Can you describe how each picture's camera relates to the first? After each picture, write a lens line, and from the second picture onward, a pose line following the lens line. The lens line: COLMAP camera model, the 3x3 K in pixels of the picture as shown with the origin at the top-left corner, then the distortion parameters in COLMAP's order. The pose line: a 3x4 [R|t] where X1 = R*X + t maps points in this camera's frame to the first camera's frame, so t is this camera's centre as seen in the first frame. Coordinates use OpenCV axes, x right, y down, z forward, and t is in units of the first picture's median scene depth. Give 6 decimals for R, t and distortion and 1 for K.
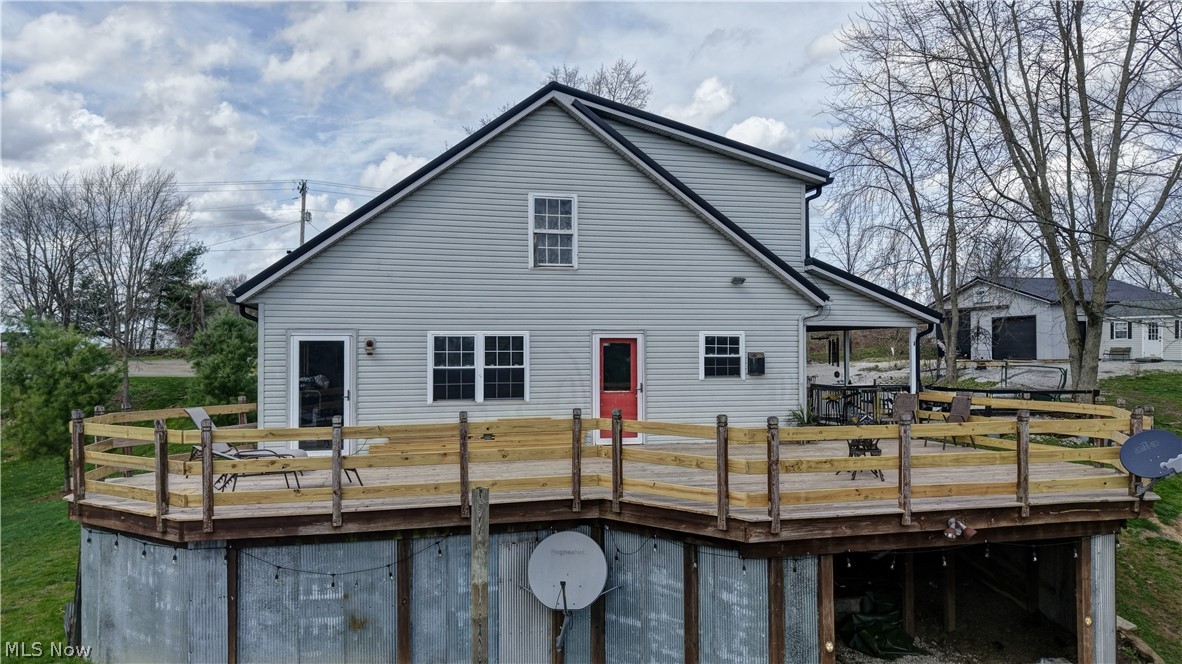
lens RADIAL K [[792.3, 0, 591.2], [0, 792.3, 349.6], [0, 0, 1]] dist [0.028653, -0.005465]
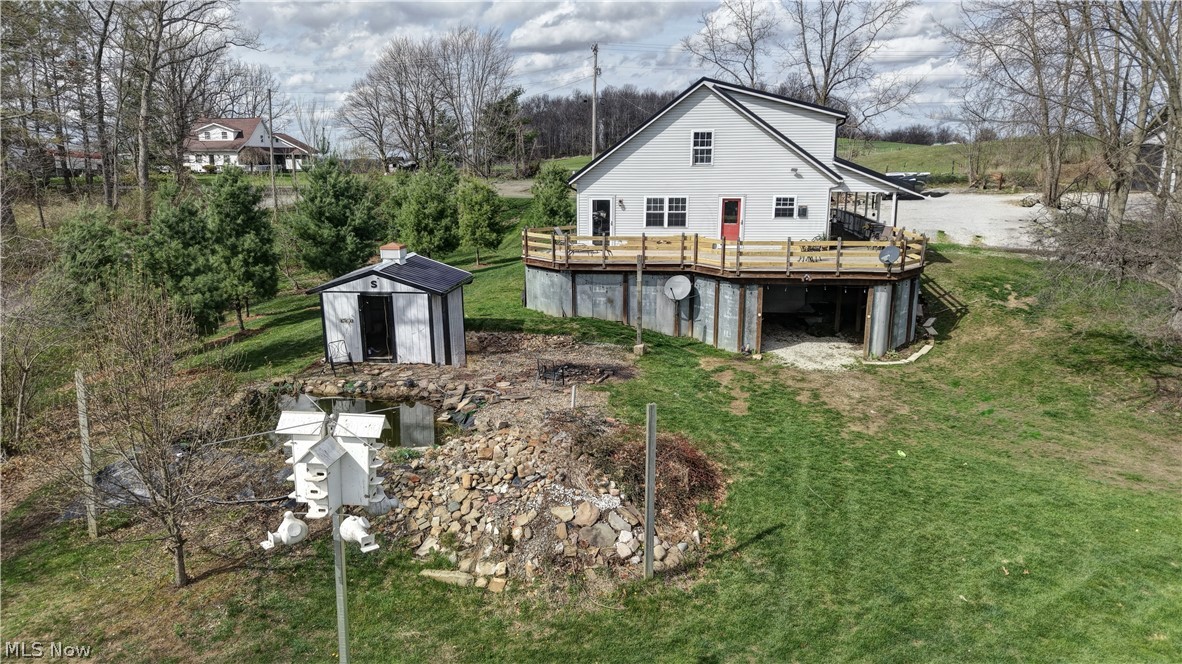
lens RADIAL K [[792.3, 0, 591.2], [0, 792.3, 349.6], [0, 0, 1]] dist [0.028653, -0.005465]
pose [[0.938084, 0.078368, -0.337426, 0.565891], [0.002082, 0.972780, 0.231721, -0.150146], [0.346401, -0.218076, 0.912387, -1.537118]]
